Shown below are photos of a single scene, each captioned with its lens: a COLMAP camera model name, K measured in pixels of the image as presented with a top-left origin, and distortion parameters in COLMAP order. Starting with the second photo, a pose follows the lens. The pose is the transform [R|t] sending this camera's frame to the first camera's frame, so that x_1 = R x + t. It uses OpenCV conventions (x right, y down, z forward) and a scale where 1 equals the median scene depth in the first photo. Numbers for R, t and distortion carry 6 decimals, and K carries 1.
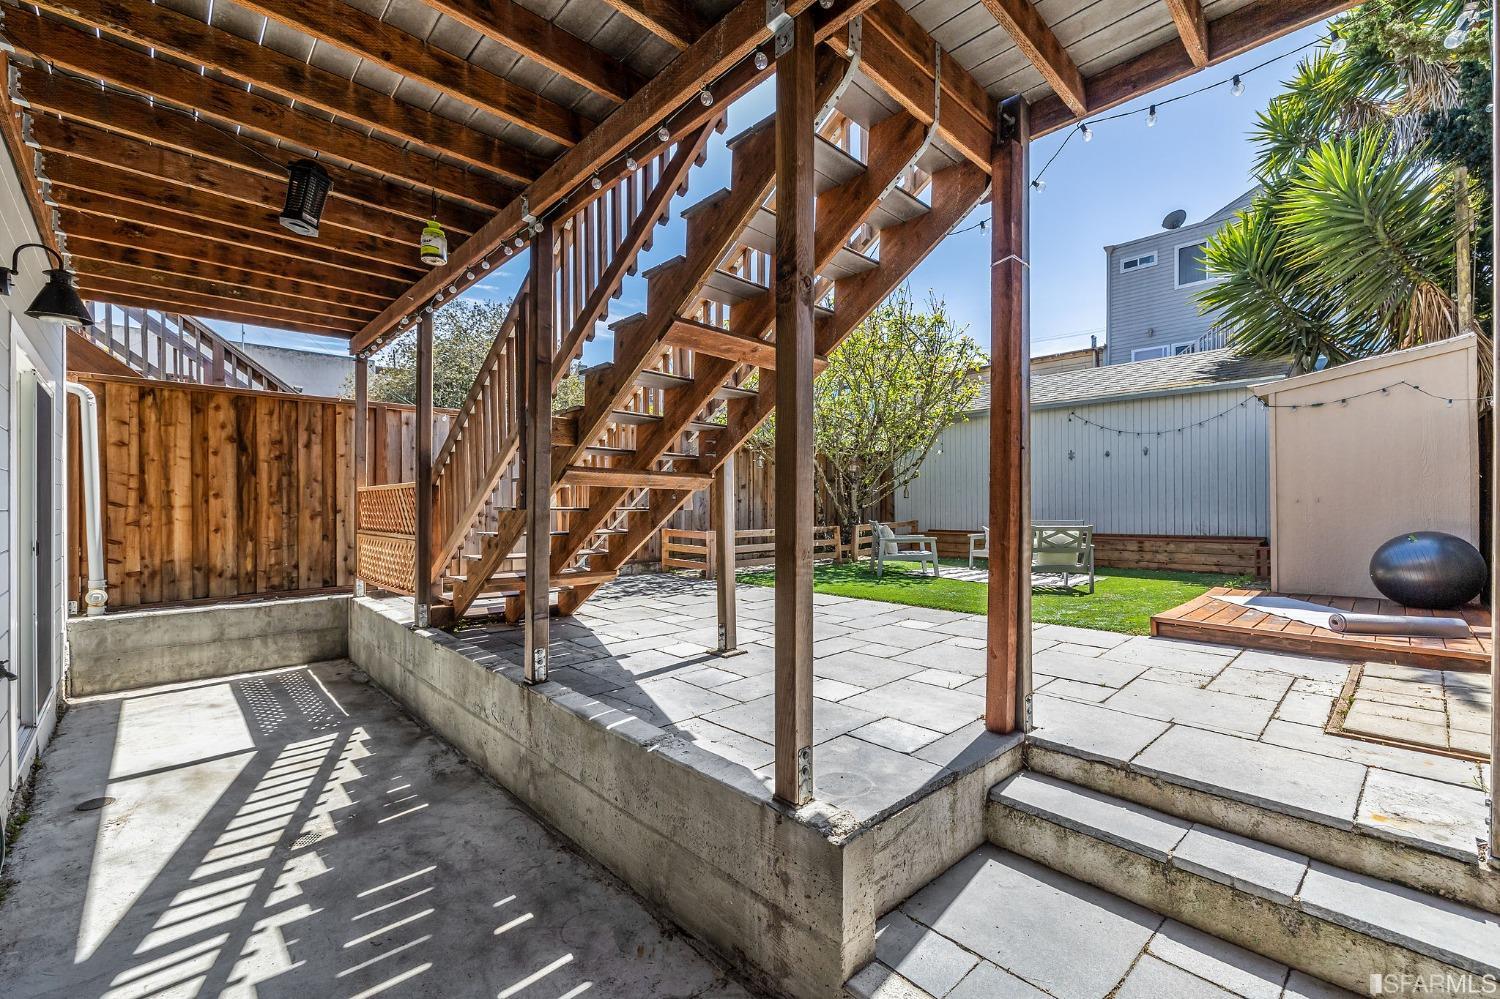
lens RADIAL K [[630.4, 0, 754.6], [0, 630.4, 504.0], [0, 0, 1]] dist [-0.001986, -0.000114]
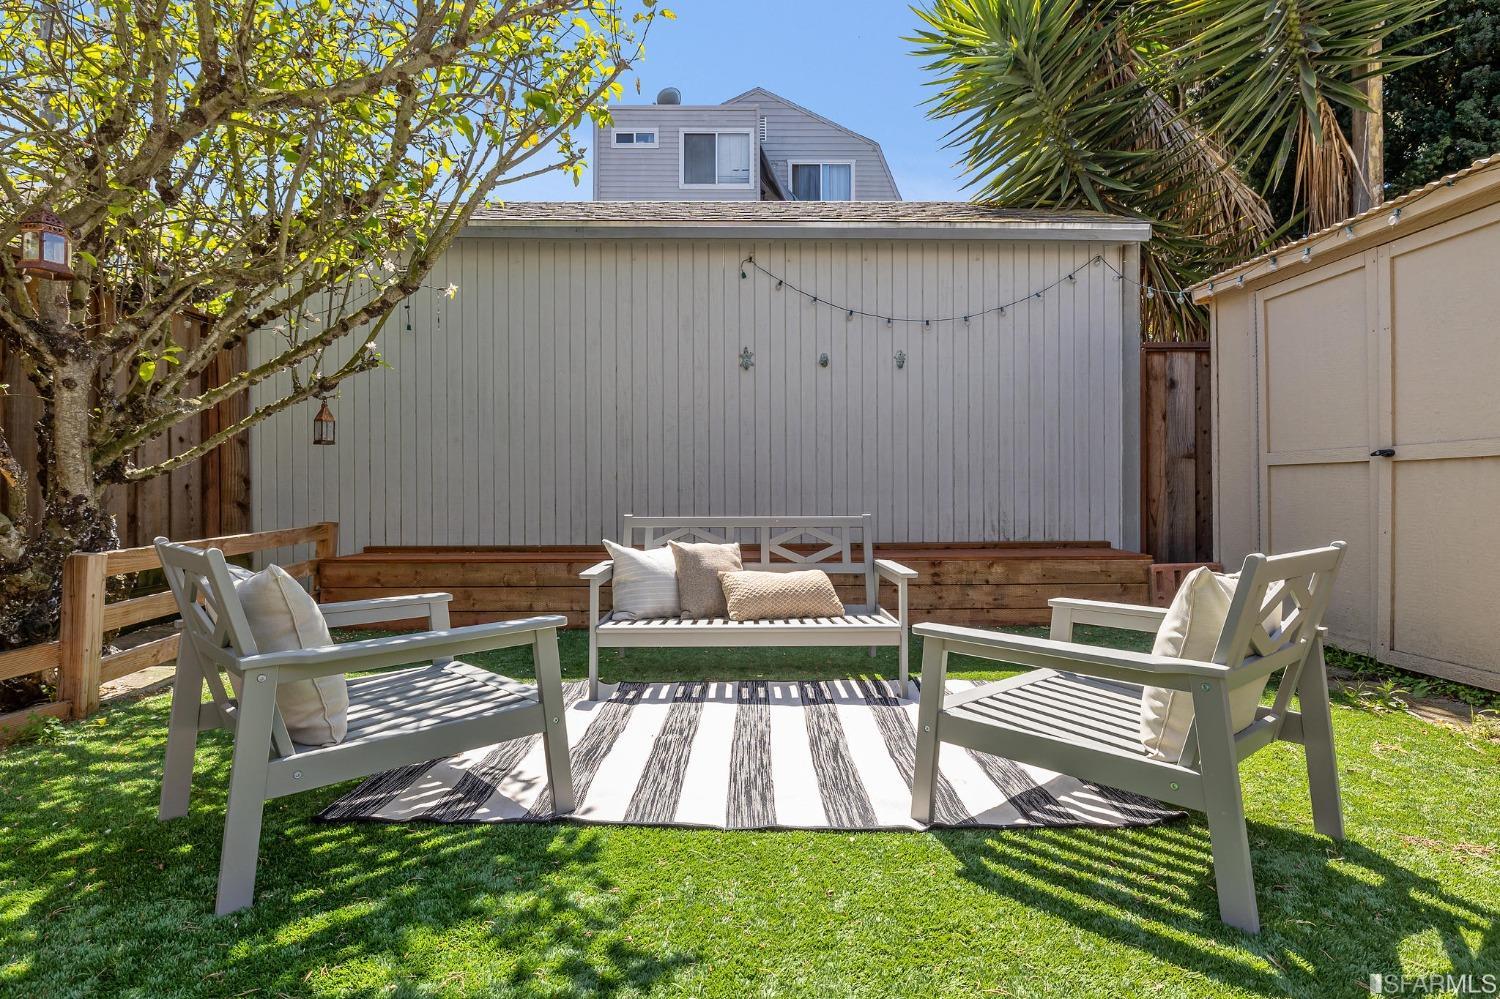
lens RADIAL K [[799.0, 0, 757.0], [0, 799.0, 493.6], [0, 0, 1]] dist [-0.001946, -0.000485]
pose [[0.681195, -0.001590, 0.732101, 0.113690], [-0.002101, 0.999989, 0.004128, 0.010082], [-0.732099, -0.004350, 0.681184, 0.617680]]
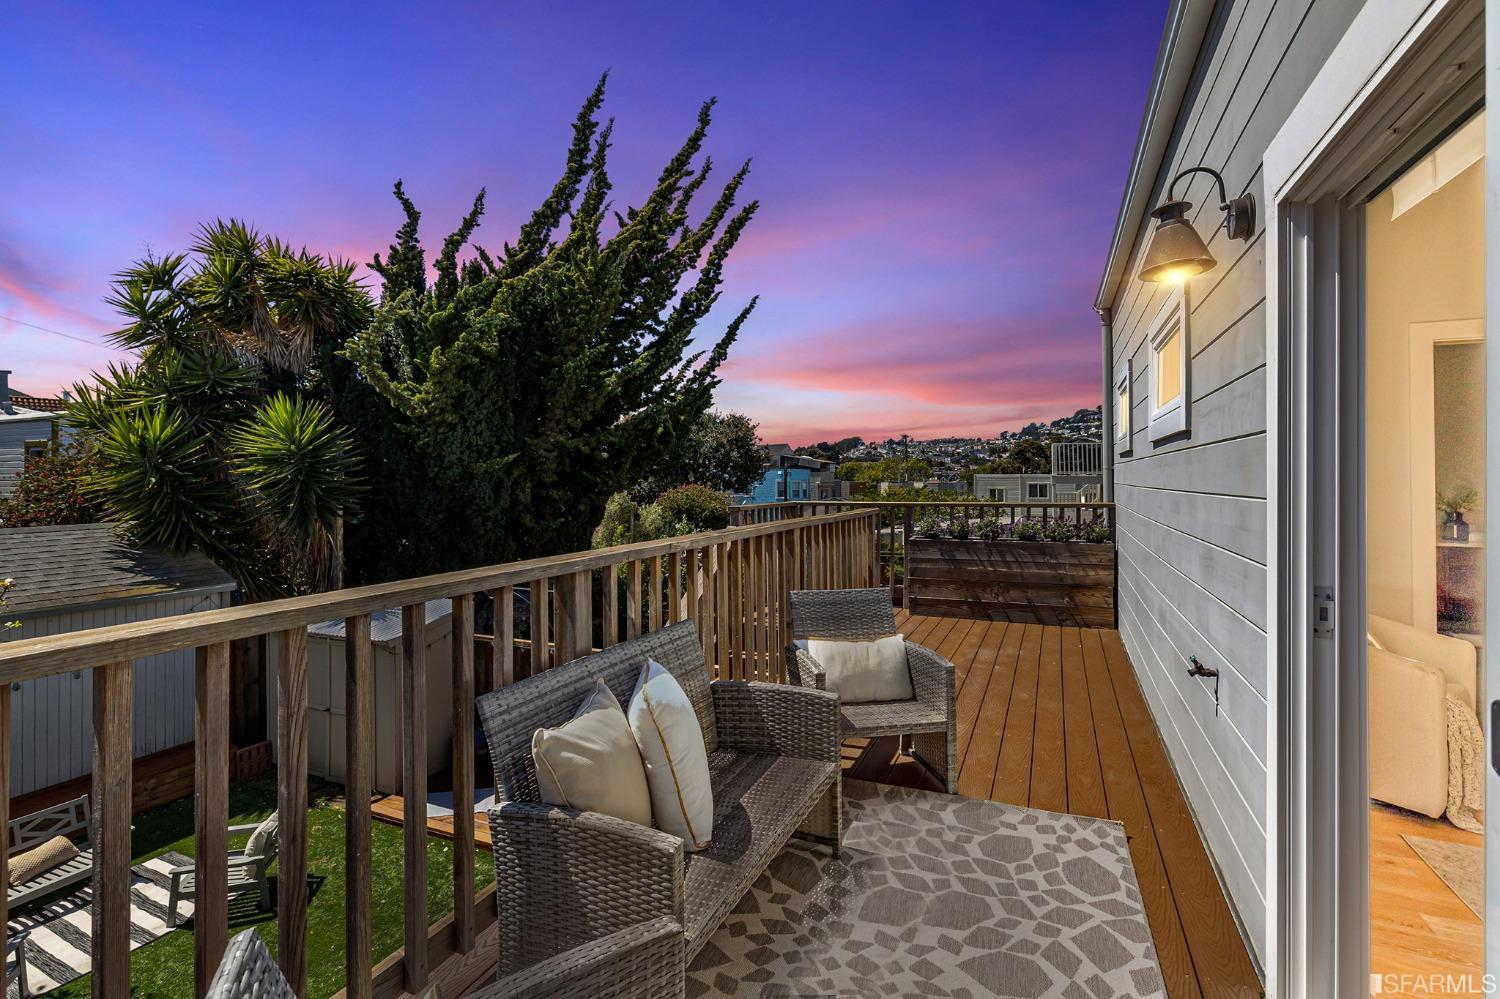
lens RADIAL K [[640.4, 0, 750.9], [0, 640.4, 484.0], [0, 0, 1]] dist [0.001272, 0.000490]
pose [[-0.391592, -0.003010, 0.920134, -0.434346], [-0.002172, 0.999995, 0.002347, -0.302099], [-0.920136, -0.001079, -0.391597, 0.474228]]
